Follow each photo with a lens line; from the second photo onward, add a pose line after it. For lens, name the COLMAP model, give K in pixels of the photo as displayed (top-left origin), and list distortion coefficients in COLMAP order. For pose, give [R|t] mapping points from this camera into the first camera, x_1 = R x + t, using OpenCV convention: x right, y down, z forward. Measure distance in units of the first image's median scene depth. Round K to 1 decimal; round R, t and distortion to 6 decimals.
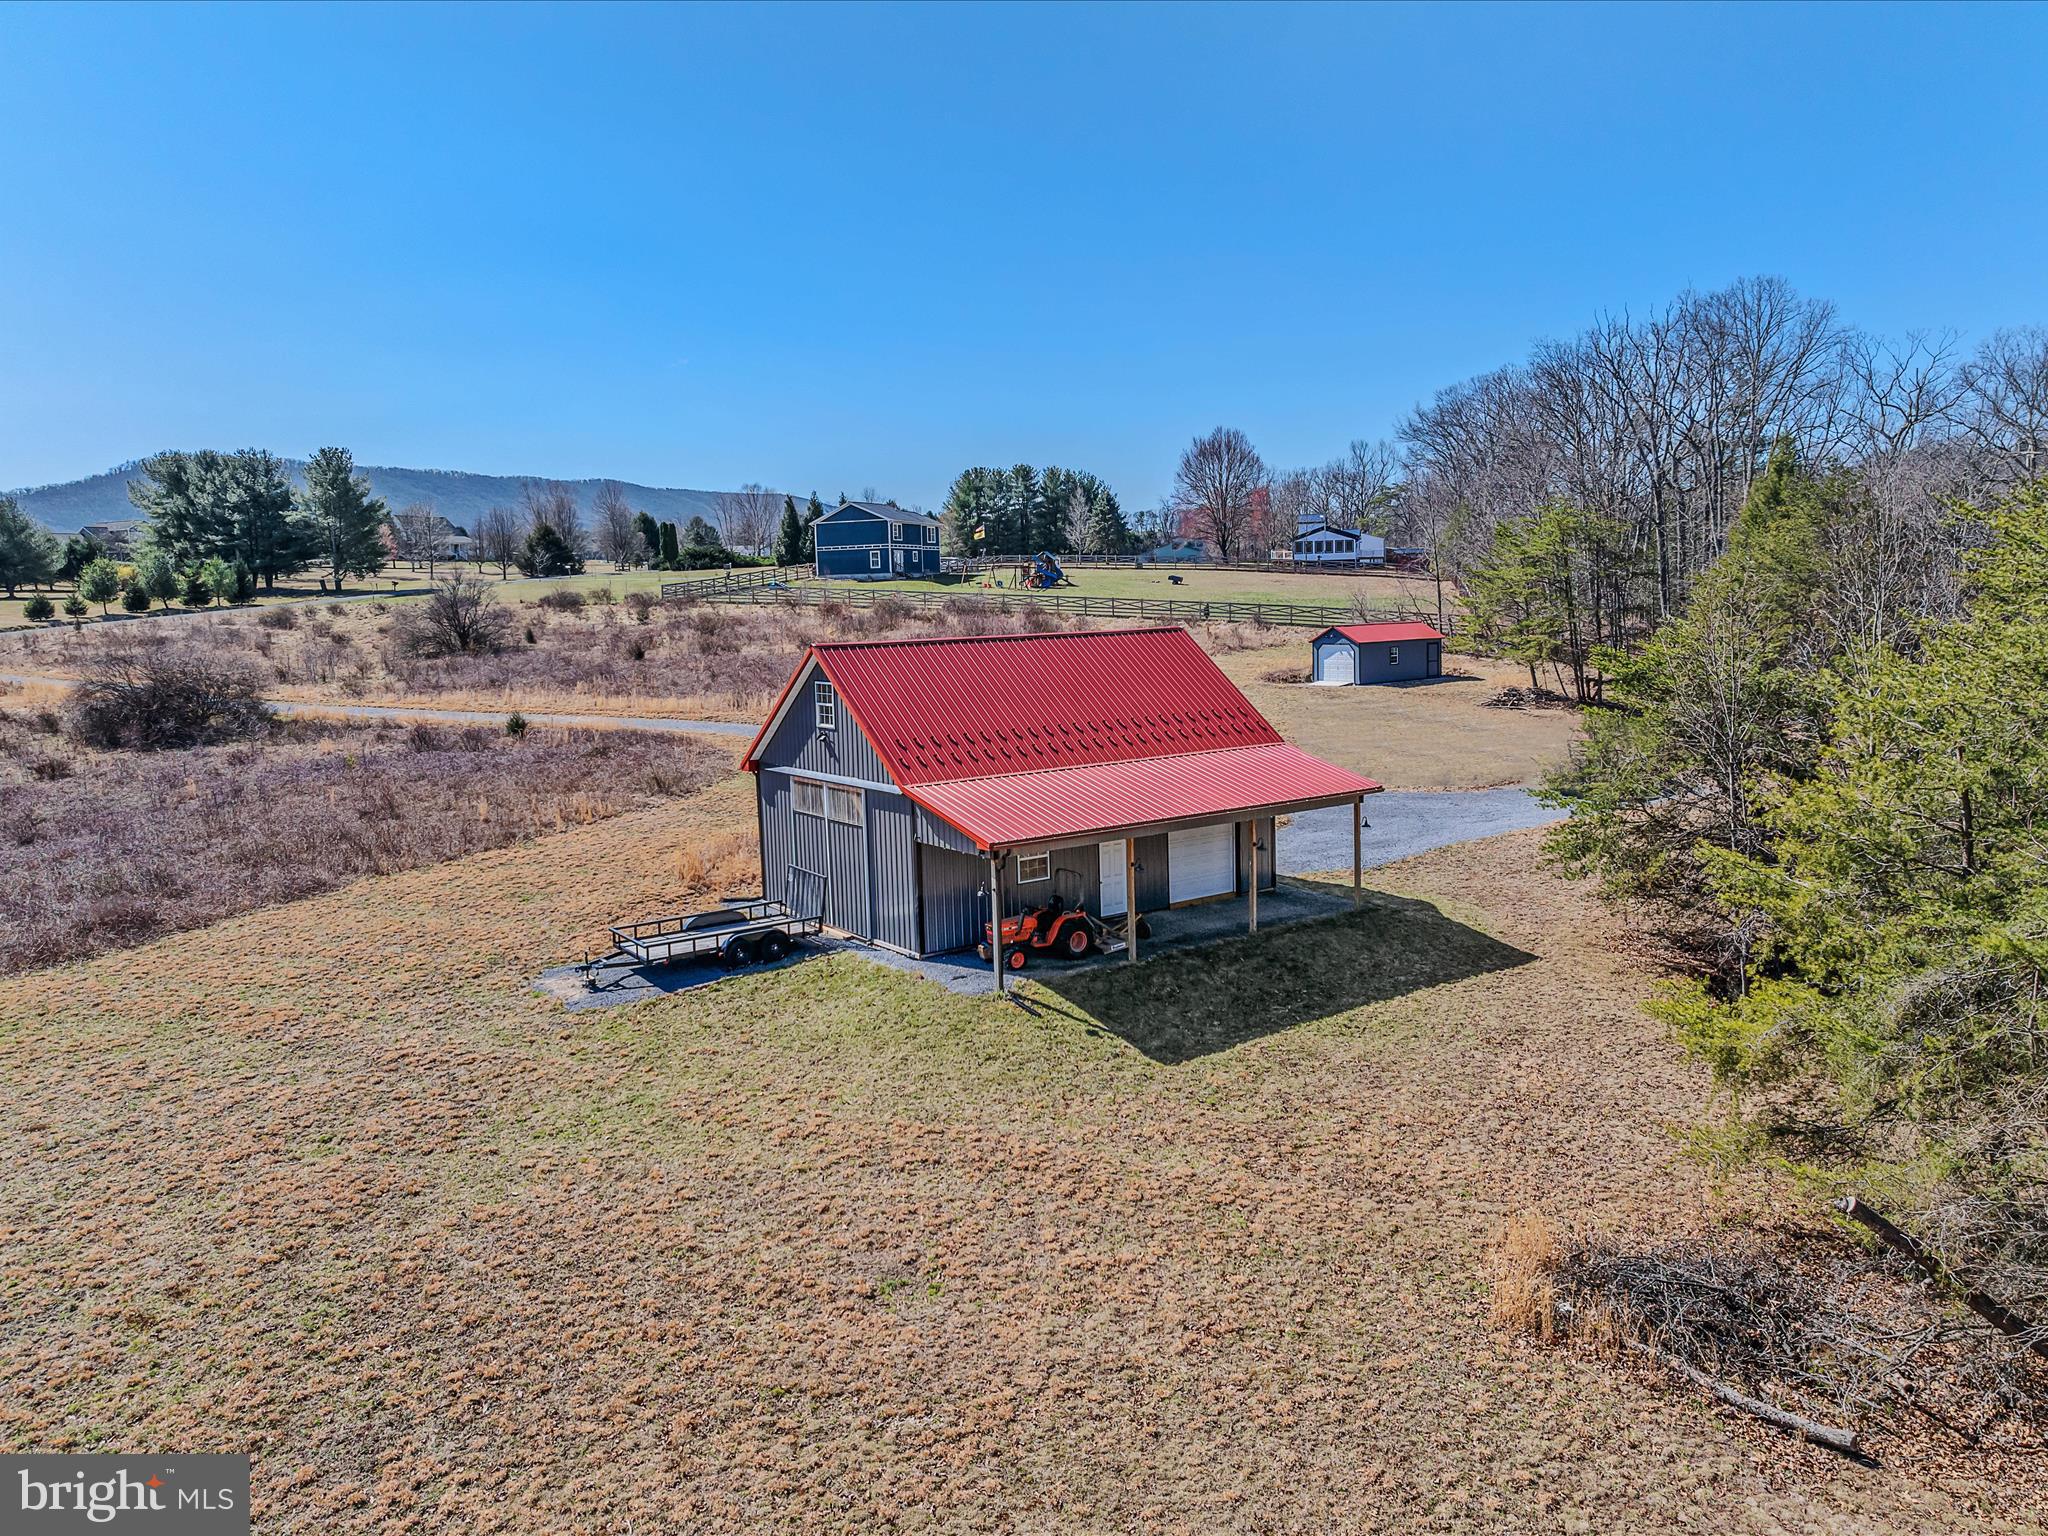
lens RADIAL K [[1503.2, 0, 1038.8], [0, 1503.2, 720.5], [0, 0, 1]] dist [-0.042954, -0.002828]
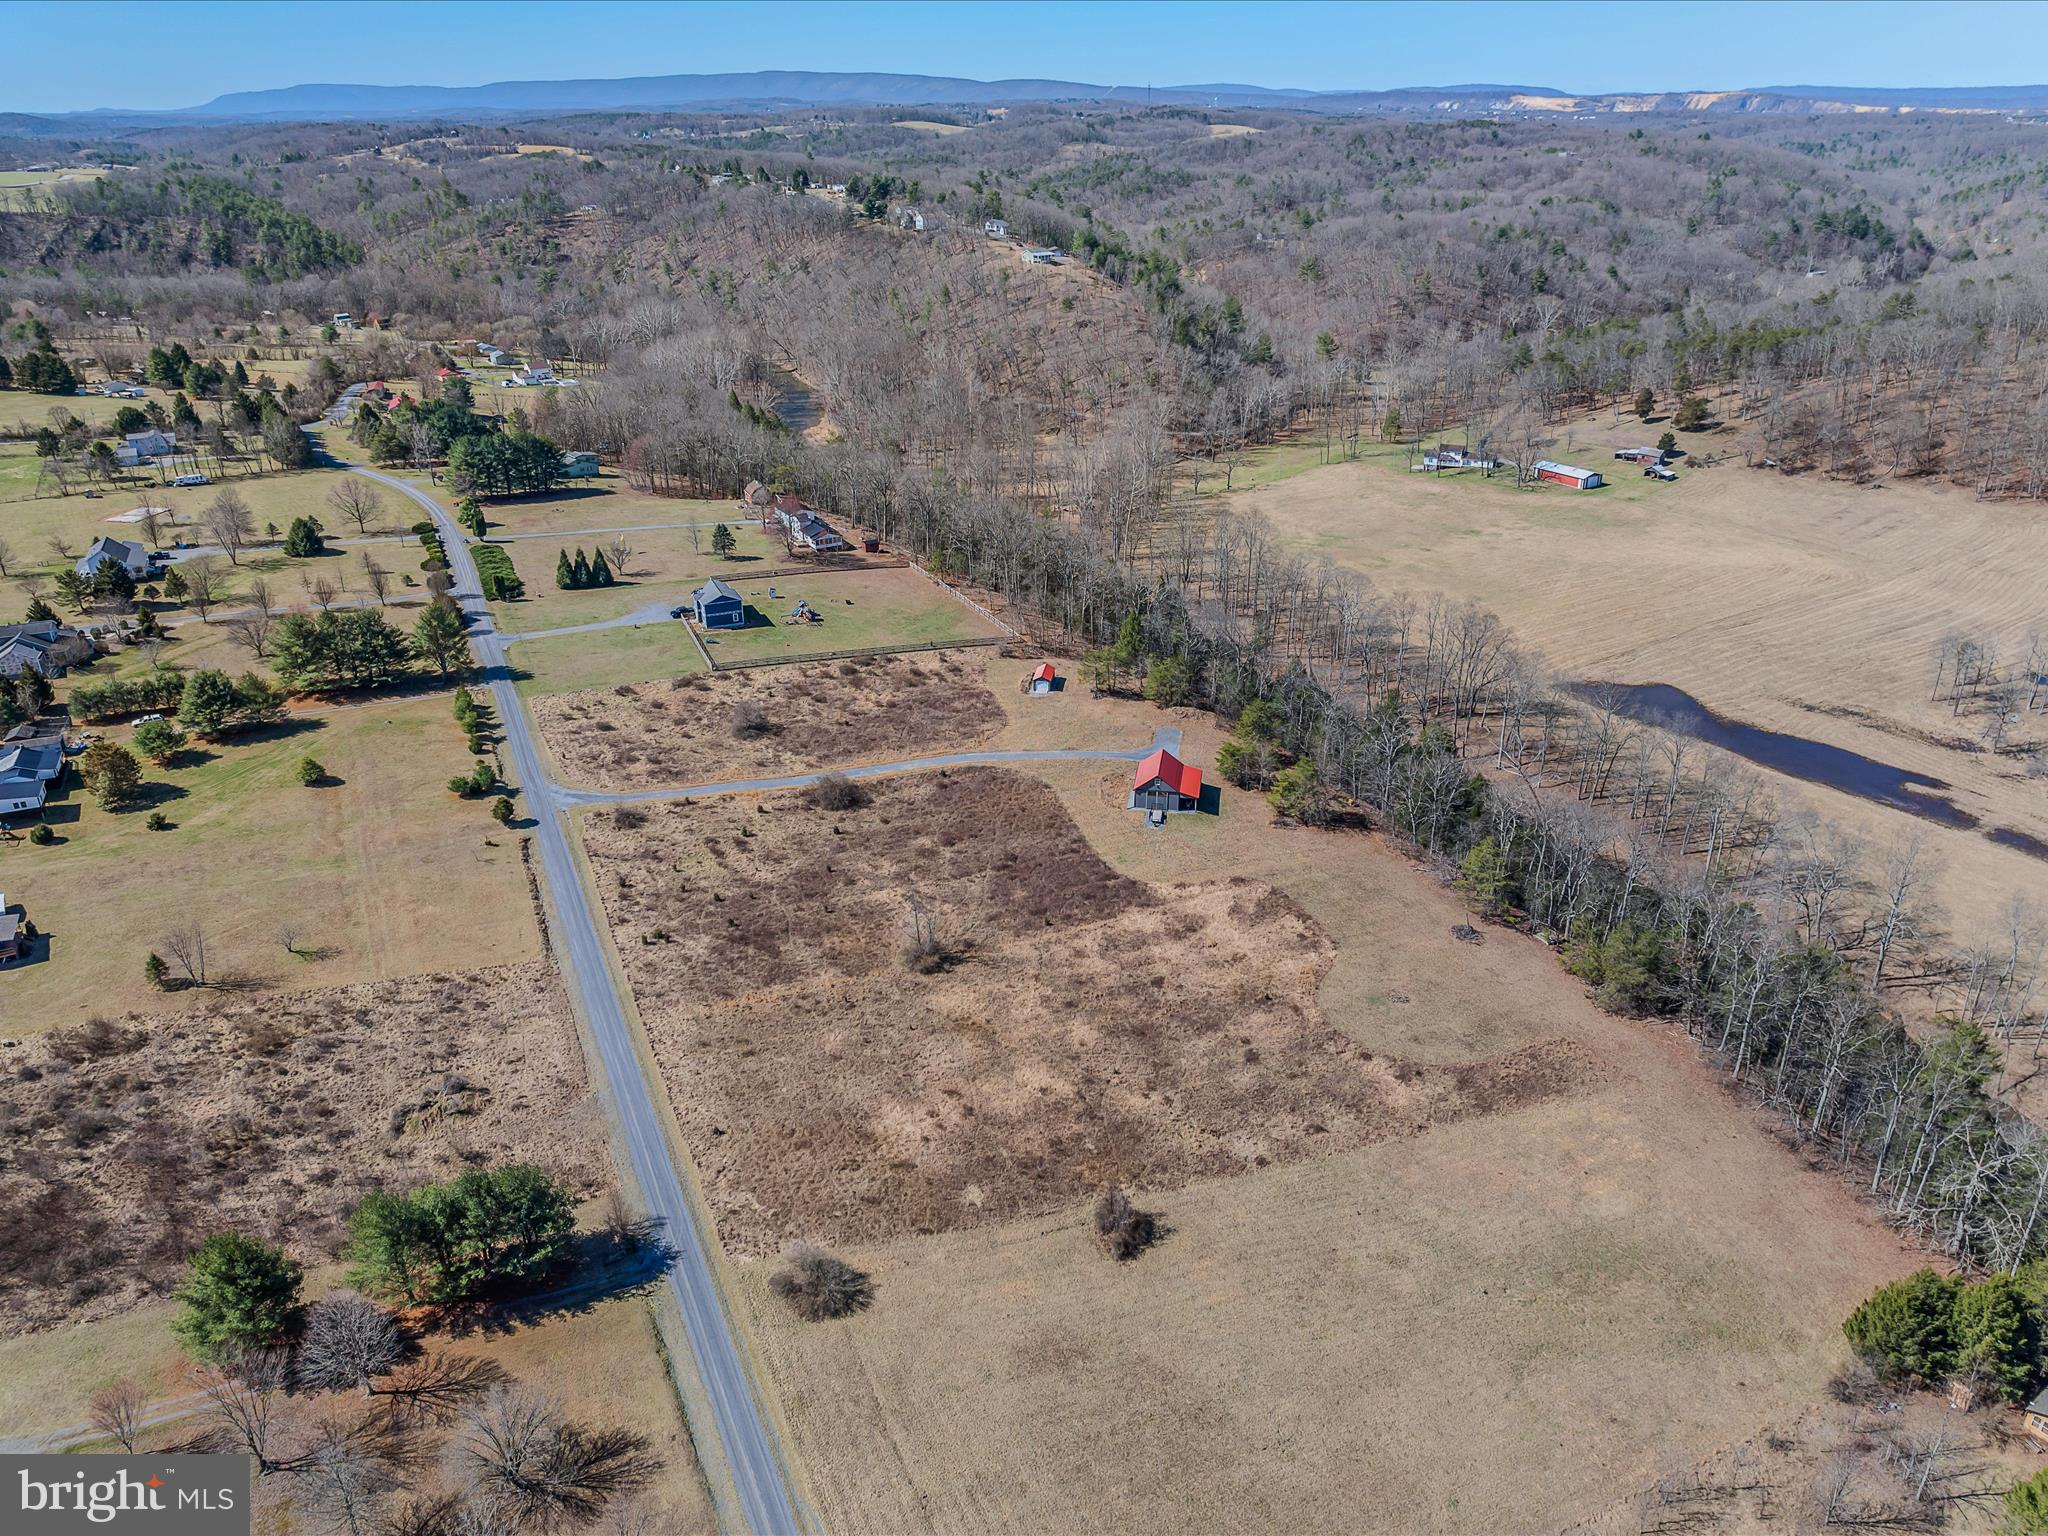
lens RADIAL K [[1442.2, 0, 1032.6], [0, 1442.2, 754.7], [0, 0, 1]] dist [-0.038944, 0.003985]
pose [[0.710403, -0.264949, 0.652019, -5.210415], [0.043396, 0.941161, 0.335160, -2.565431], [-0.702455, -0.209804, 0.680102, -3.411678]]
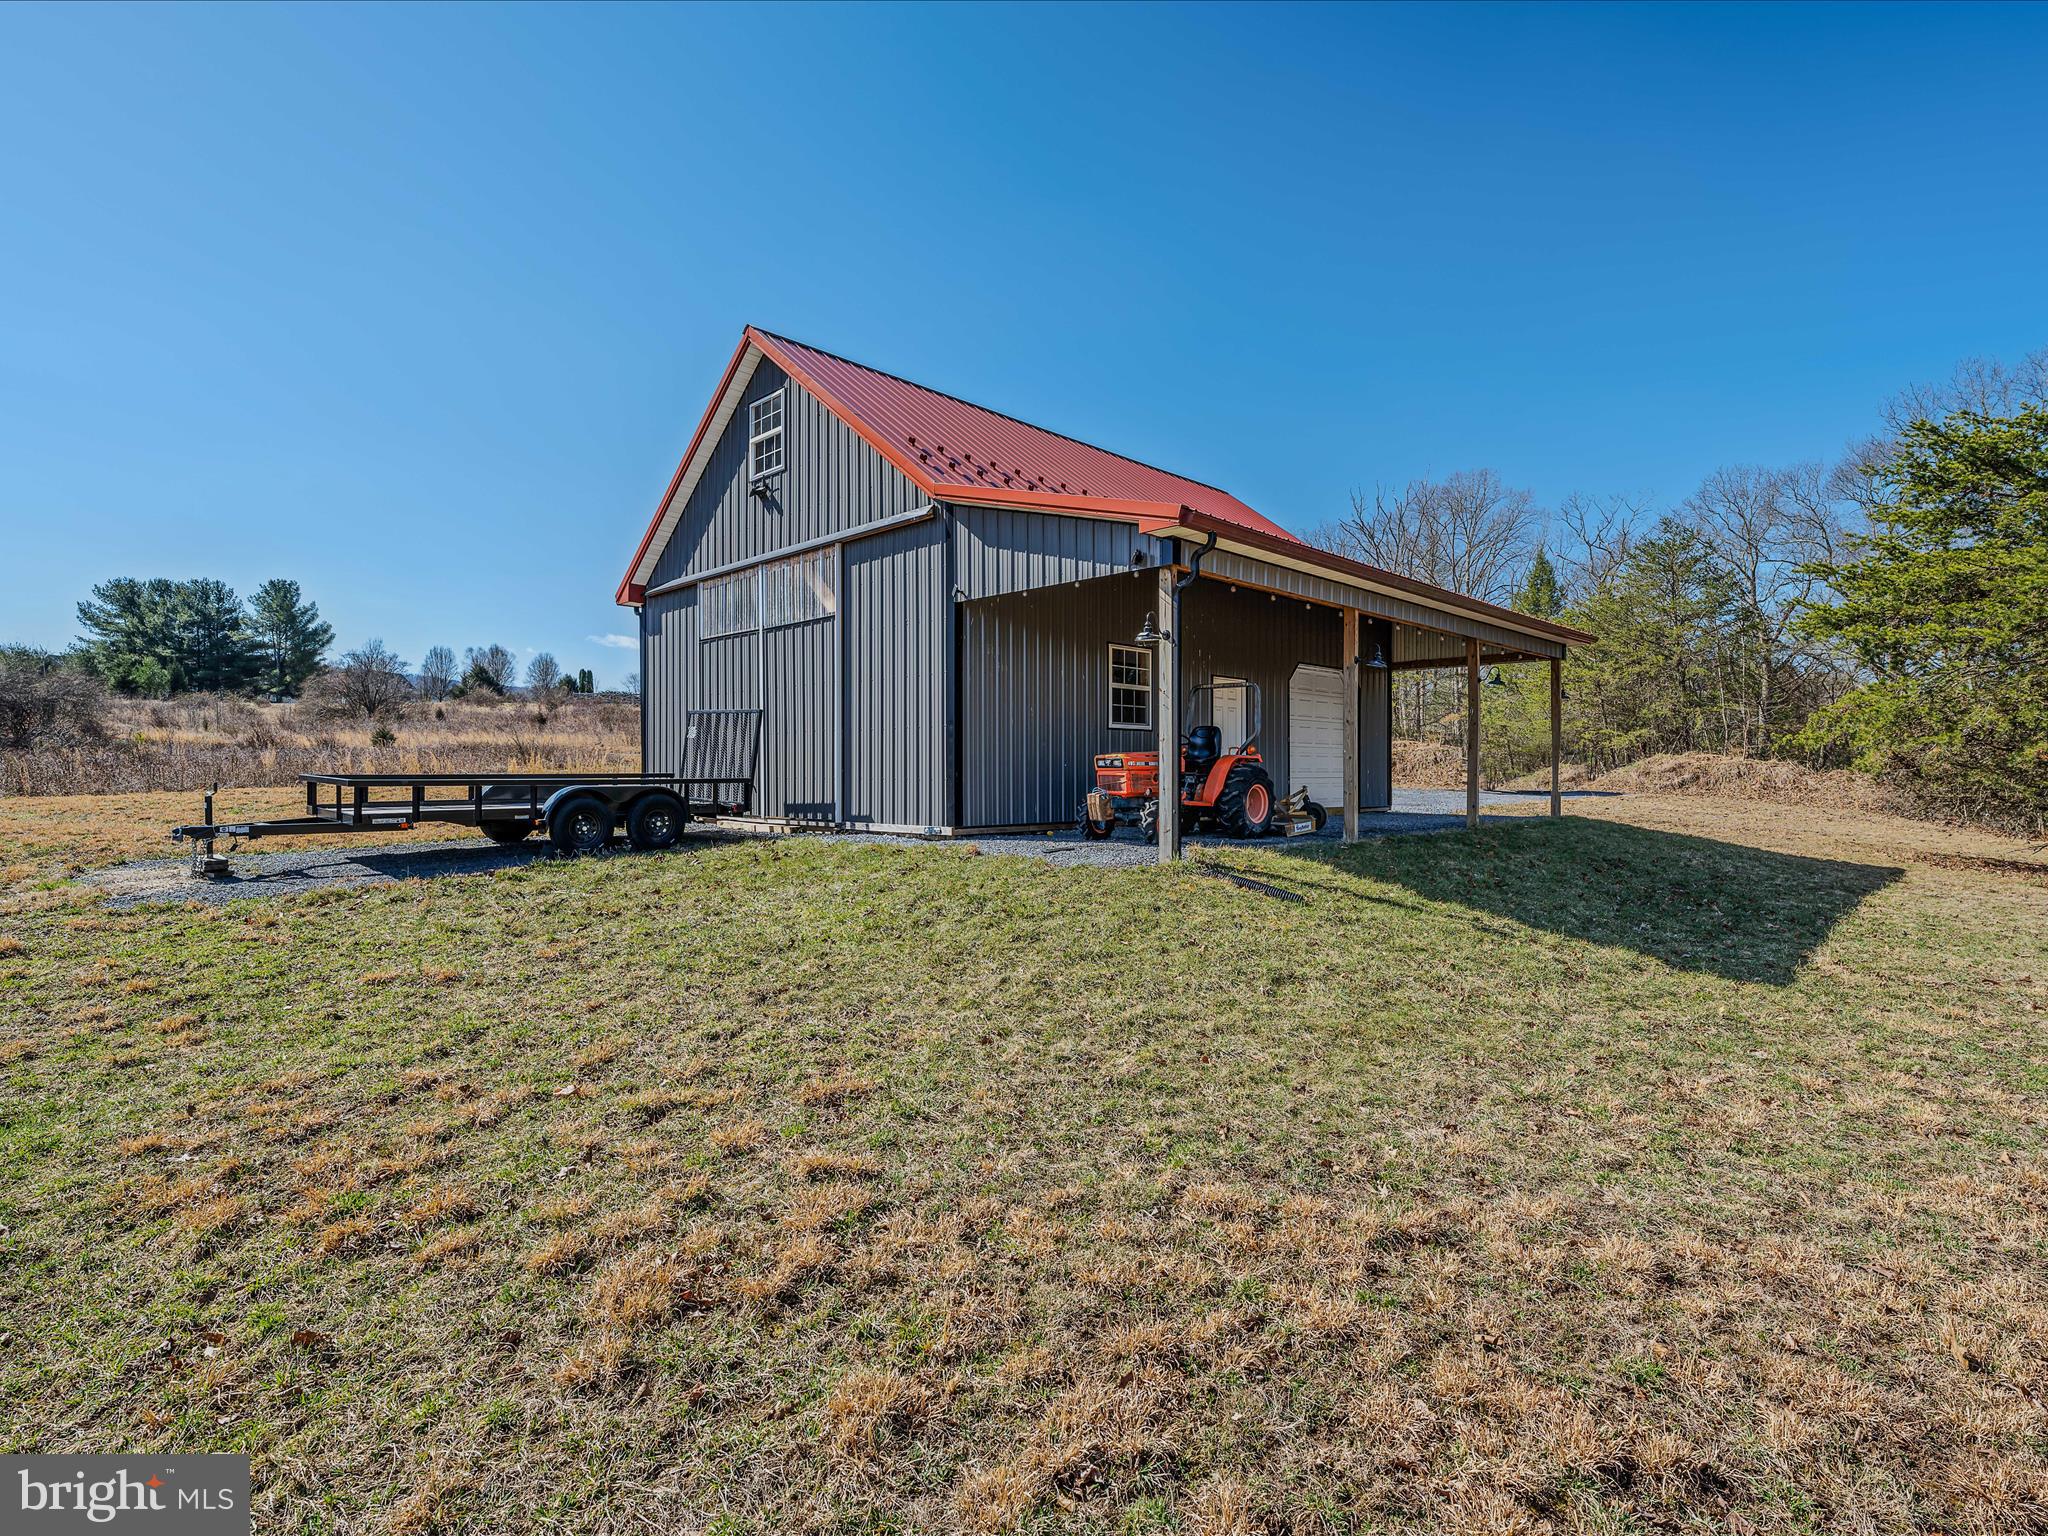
lens RADIAL K [[1014.5, 0, 1021.8], [0, 1014.5, 777.5], [0, 0, 1]] dist [-0.002603, 0.000577]
pose [[0.986906, 0.027994, 0.158849, -0.102332], [-0.013732, 0.995831, -0.090177, 0.155920], [-0.160711, 0.086815, 0.983176, 0.601433]]
